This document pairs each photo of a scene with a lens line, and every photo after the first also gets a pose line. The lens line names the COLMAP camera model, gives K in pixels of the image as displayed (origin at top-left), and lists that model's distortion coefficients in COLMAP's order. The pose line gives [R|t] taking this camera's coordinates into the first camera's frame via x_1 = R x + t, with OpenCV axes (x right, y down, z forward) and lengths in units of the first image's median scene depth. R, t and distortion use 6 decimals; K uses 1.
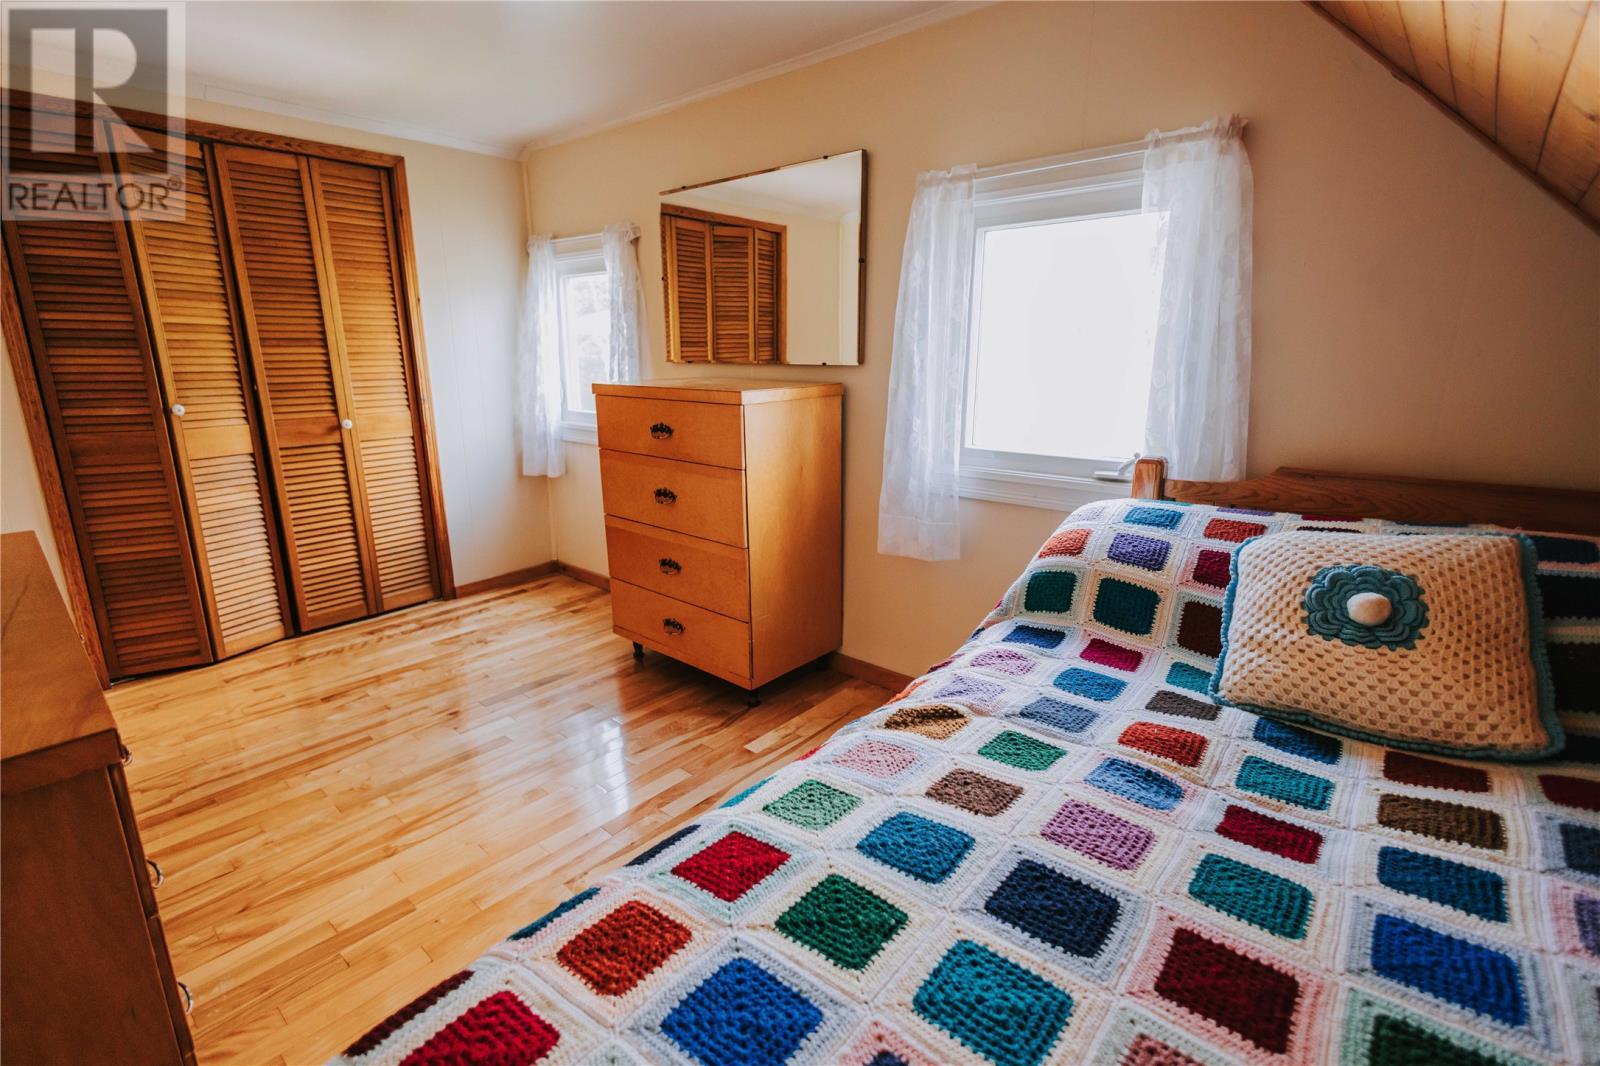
lens RADIAL K [[735.2, 0, 796.8], [0, 735.2, 532.0], [0, 0, 1]] dist [0.001197, -0.000288]
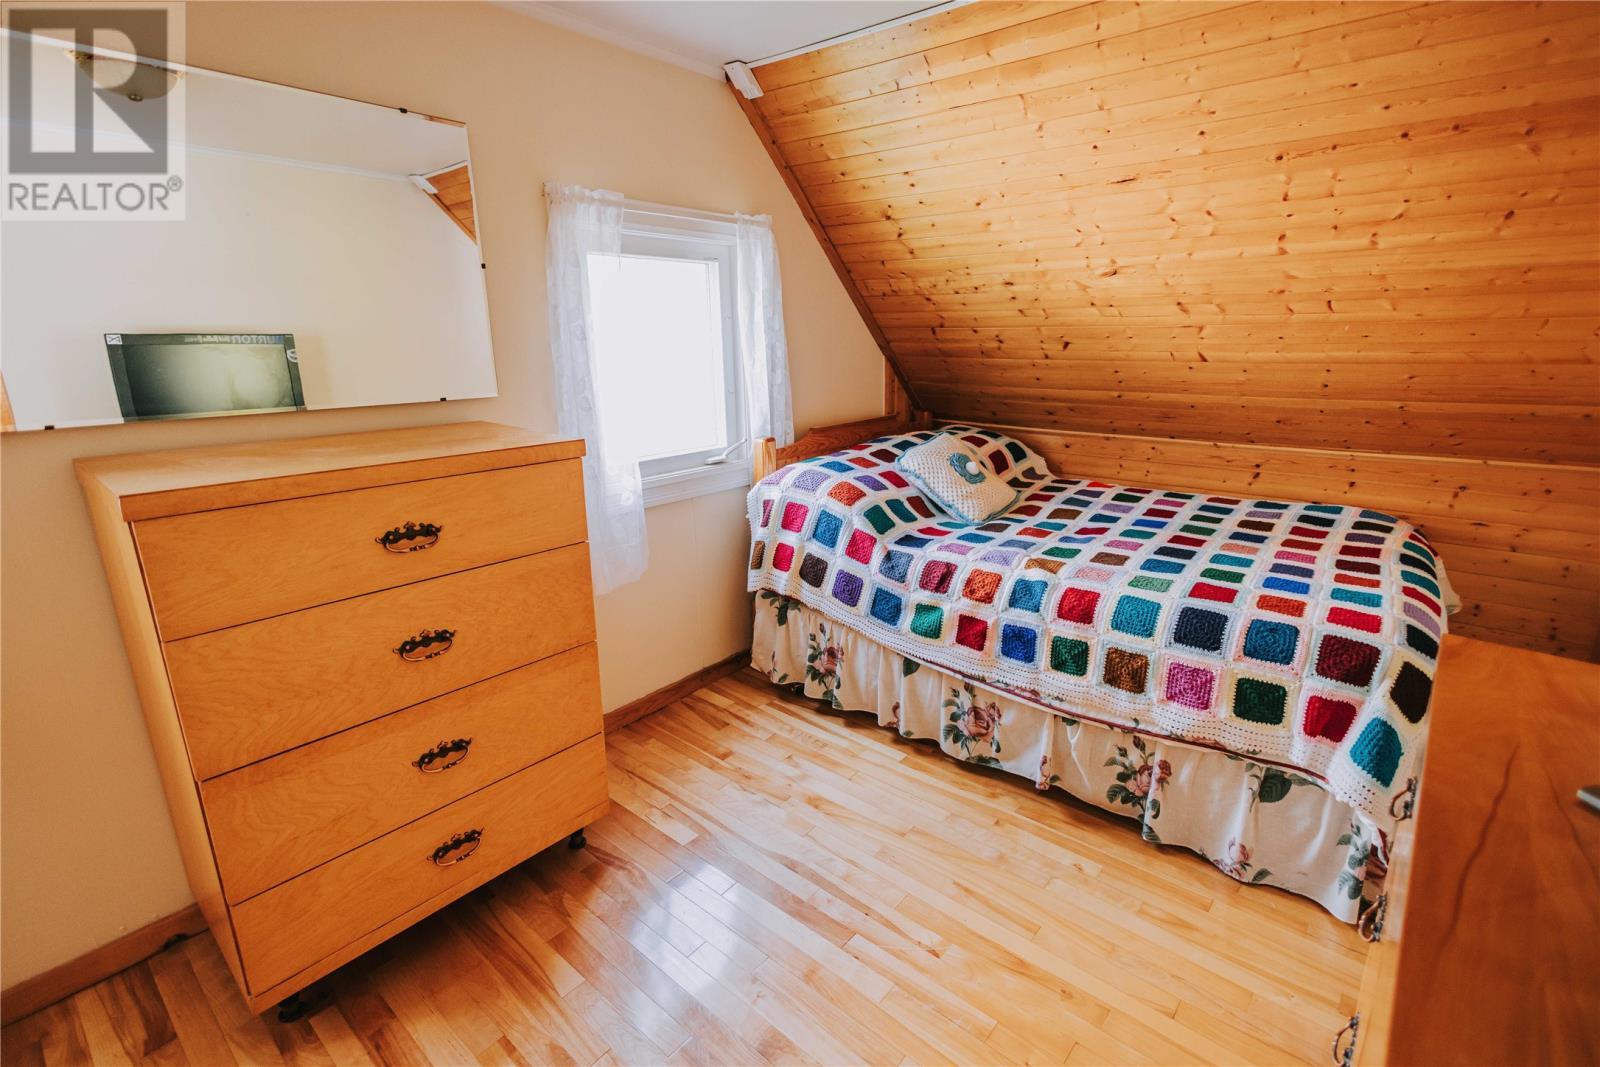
lens RADIAL K [[735.2, 0, 799.7], [0, 735.2, 532.0], [0, 0, 1]] dist [0.001197, -0.000288]
pose [[-0.015070, -0.258656, 0.965852, -0.880490], [0.250847, 0.934091, 0.254064, -0.251118], [-0.967909, 0.246110, 0.050806, 0.810838]]
